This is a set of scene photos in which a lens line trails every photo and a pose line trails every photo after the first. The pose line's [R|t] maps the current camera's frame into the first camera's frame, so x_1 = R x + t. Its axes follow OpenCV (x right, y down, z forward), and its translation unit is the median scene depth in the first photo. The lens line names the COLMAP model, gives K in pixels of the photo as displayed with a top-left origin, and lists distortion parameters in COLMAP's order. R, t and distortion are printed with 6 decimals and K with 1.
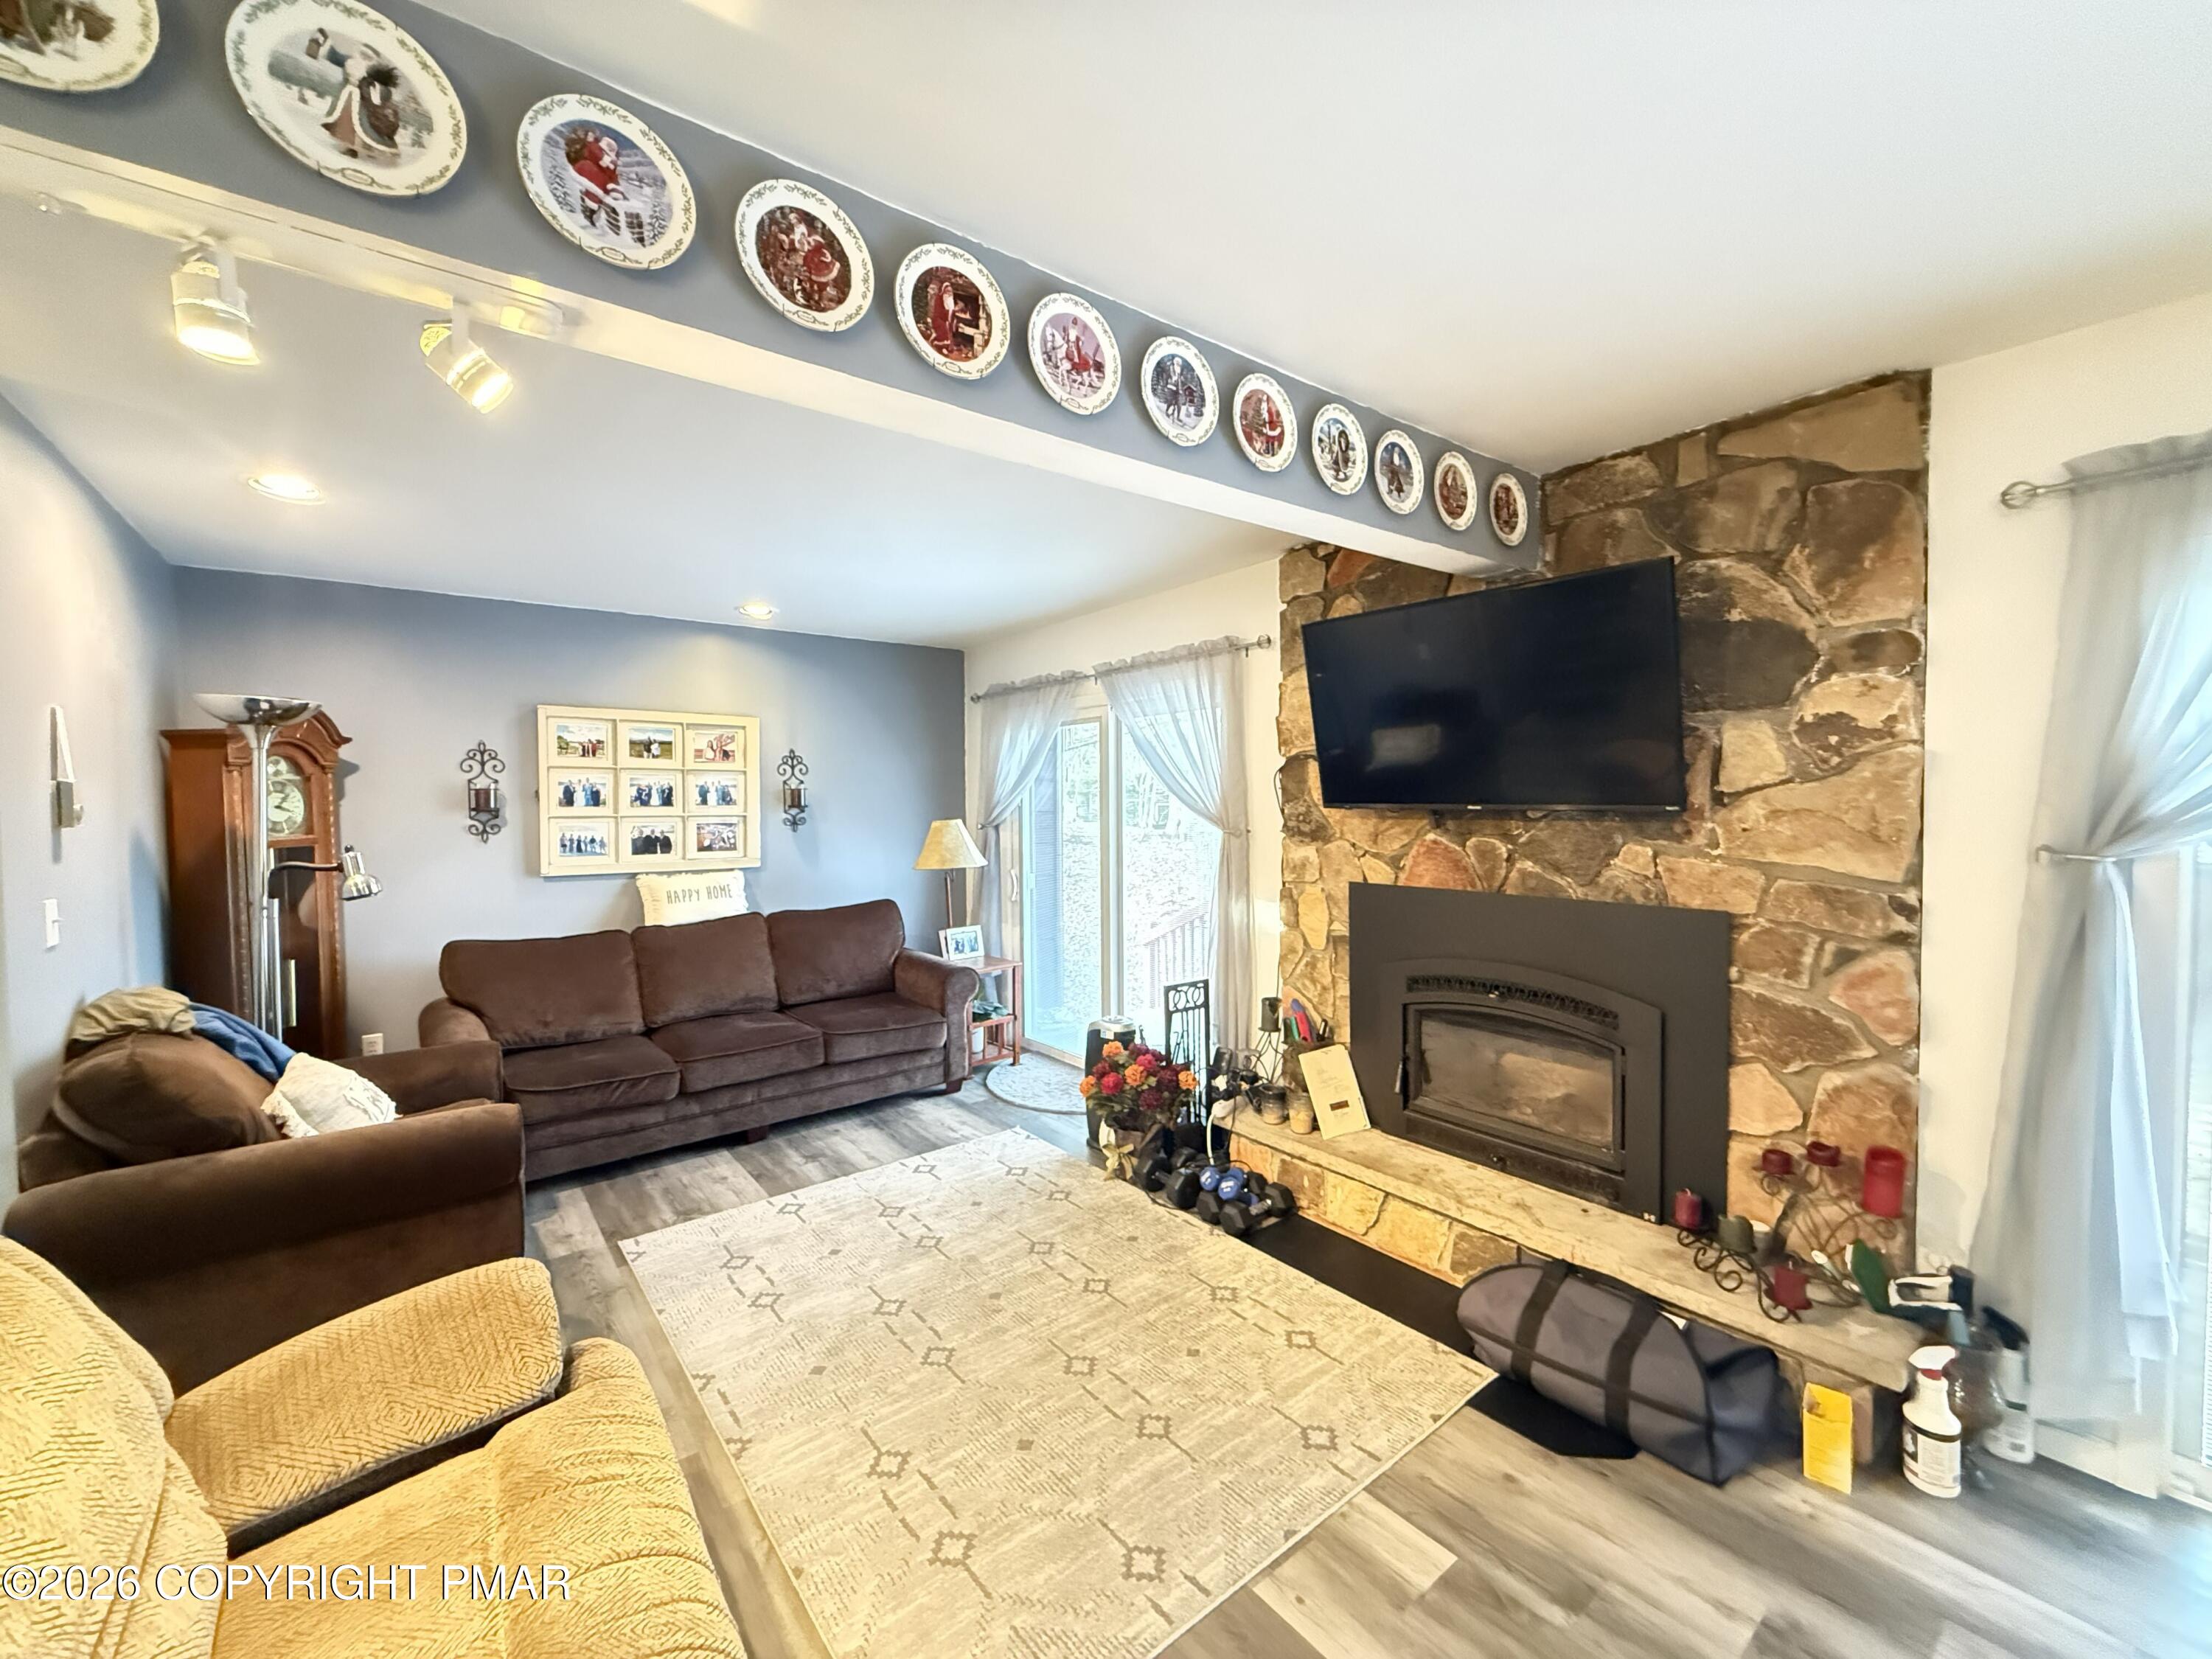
lens RADIAL K [[880.4, 0, 1103.1], [0, 880.4, 833.7], [0, 0, 1]] dist [0.001268, 0.000248]
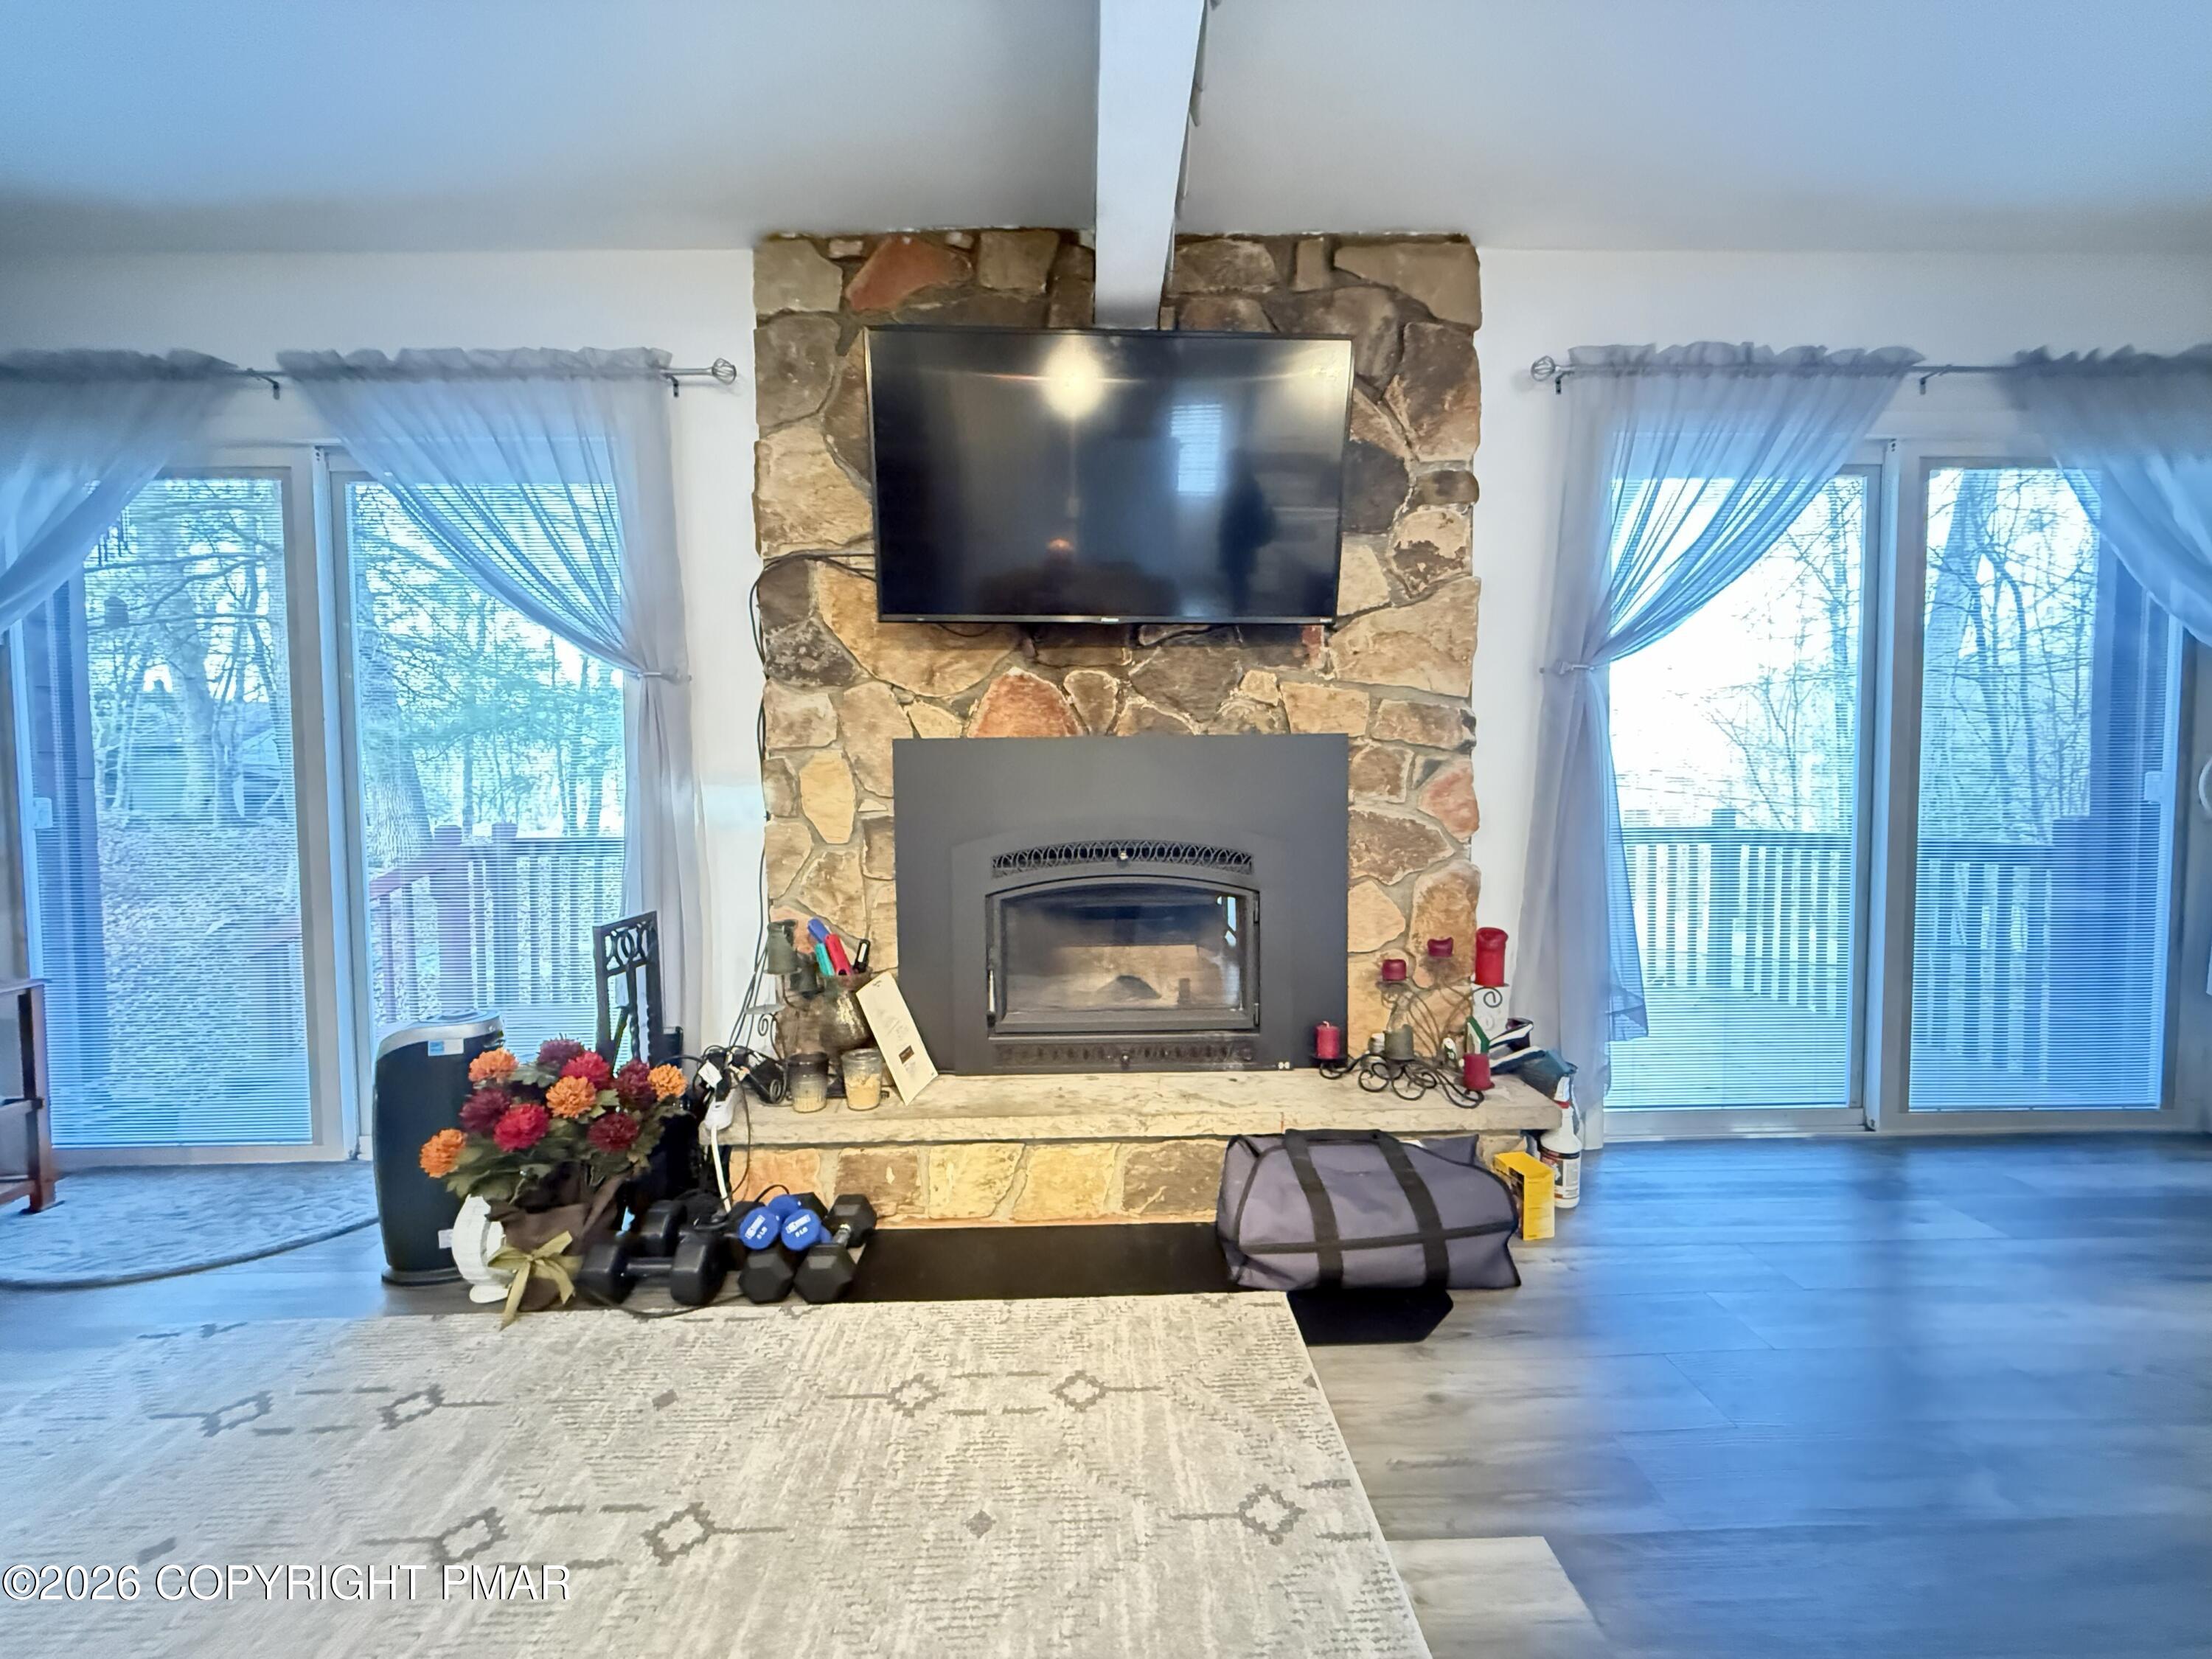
lens RADIAL K [[880.4, 0, 1097.8], [0, 880.4, 827.0], [0, 0, 1]] dist [0.001268, 0.000248]
pose [[0.605213, -0.033775, 0.795346, -0.238863], [0.035105, 0.999260, 0.015721, 0.154014], [-0.795289, 0.018406, 0.605951, 0.568169]]
